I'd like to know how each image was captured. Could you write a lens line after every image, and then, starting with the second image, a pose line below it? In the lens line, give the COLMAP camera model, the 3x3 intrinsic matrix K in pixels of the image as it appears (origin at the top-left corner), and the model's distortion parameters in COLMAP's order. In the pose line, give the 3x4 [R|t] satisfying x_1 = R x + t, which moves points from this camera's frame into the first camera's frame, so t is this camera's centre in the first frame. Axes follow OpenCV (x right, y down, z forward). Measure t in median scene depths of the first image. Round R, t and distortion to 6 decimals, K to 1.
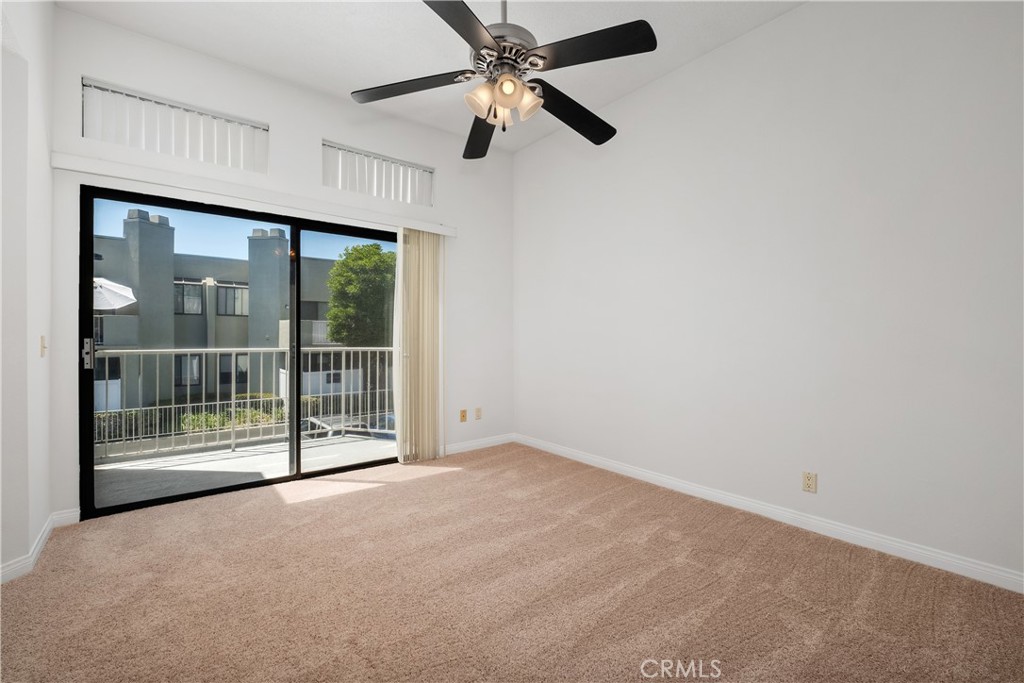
lens RADIAL K [[436.8, 0, 509.5], [0, 436.8, 337.3], [0, 0, 1]] dist [0.002692, -0.007649]
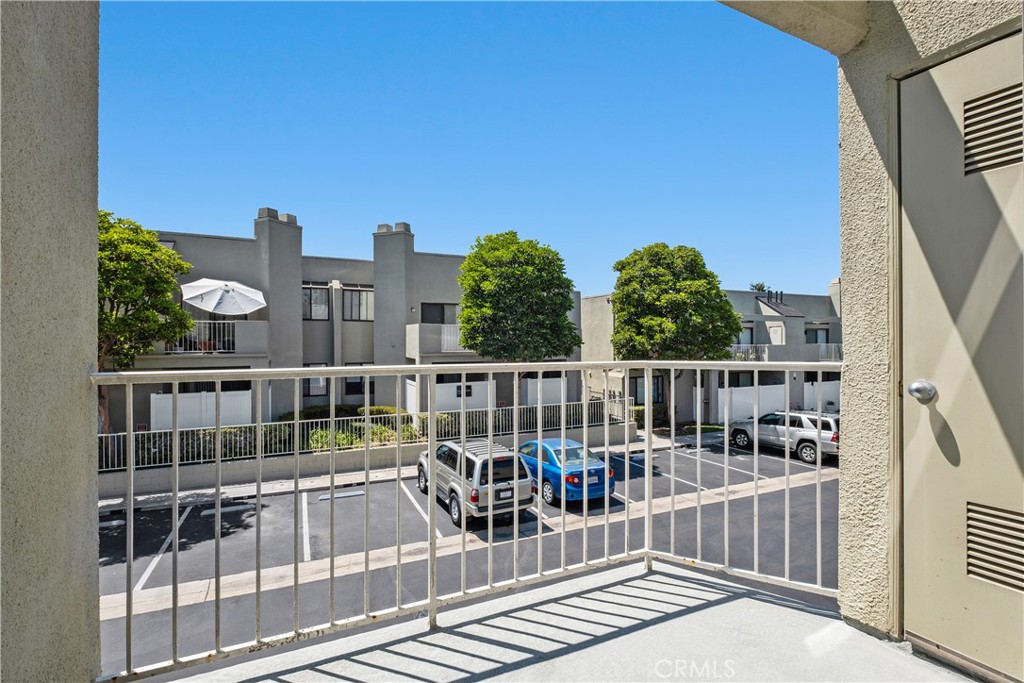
lens RADIAL K [[469.4, 0, 513.6], [0, 469.4, 343.8], [0, 0, 1]] dist [-0.000139, -0.005025]
pose [[0.972666, -0.006284, -0.232122, -0.115501], [0.005916, 0.999980, -0.002282, 0.003596], [0.232131, 0.000846, 0.972684, 0.153792]]
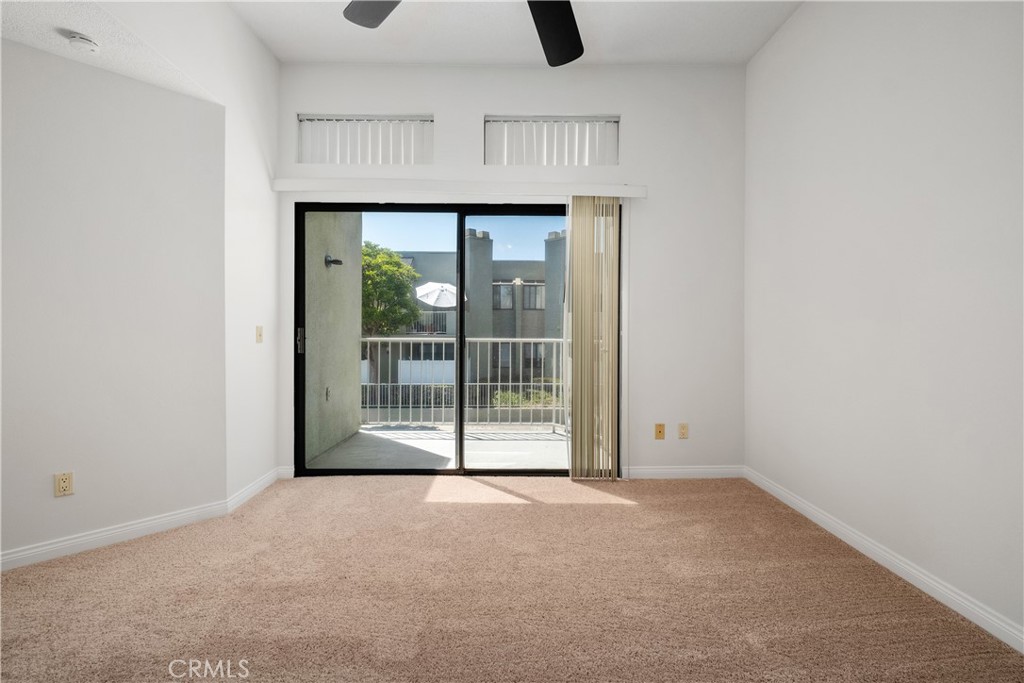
lens RADIAL K [[438.1, 0, 512.4], [0, 438.1, 331.0], [0, 0, 1]] dist [-0.003167, -0.000751]
pose [[0.794494, 0.006051, -0.607242, 0.034922], [-0.002775, 0.999976, 0.006334, 0.000142], [0.607265, -0.003348, 0.794492, 0.054507]]
